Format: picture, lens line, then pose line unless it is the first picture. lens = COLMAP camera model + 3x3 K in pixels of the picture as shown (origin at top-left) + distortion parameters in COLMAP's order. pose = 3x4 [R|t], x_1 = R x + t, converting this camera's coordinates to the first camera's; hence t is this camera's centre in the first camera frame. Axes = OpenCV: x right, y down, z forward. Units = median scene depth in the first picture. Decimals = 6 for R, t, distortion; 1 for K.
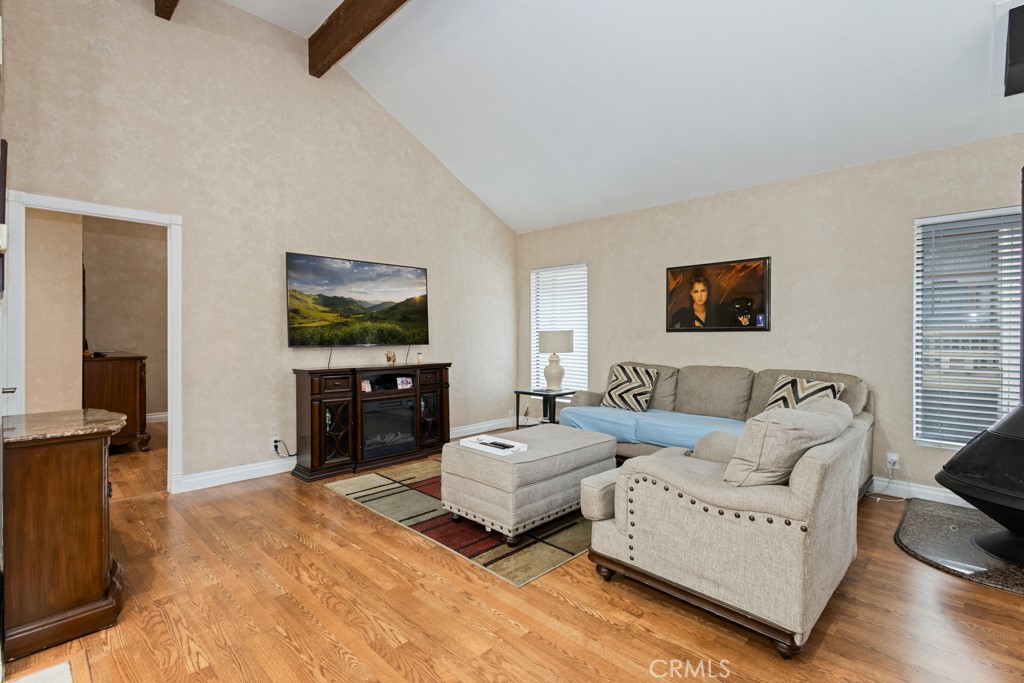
lens RADIAL K [[474.7, 0, 515.4], [0, 474.7, 338.3], [0, 0, 1]] dist [0.012115, -0.001733]
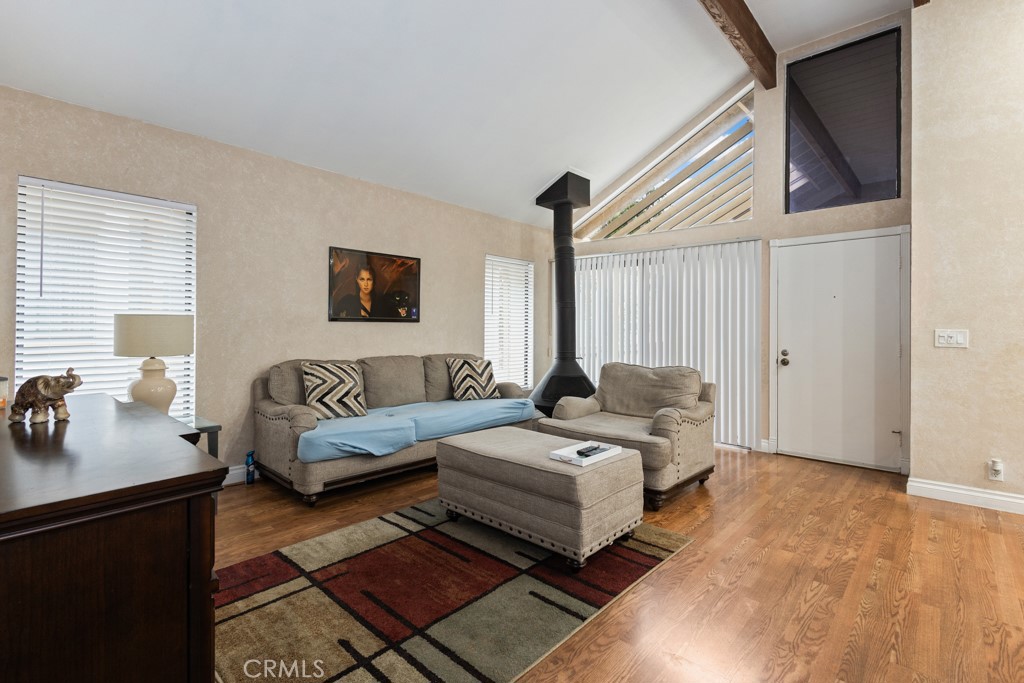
lens RADIAL K [[474.7, 0, 513.5], [0, 474.7, 326.4], [0, 0, 1]] dist [0.012115, -0.001733]
pose [[-0.030497, 0.000571, 0.999535, -0.602509], [-0.005247, 0.999986, -0.000732, -0.005308], [-0.999521, -0.005267, -0.030494, 0.764631]]
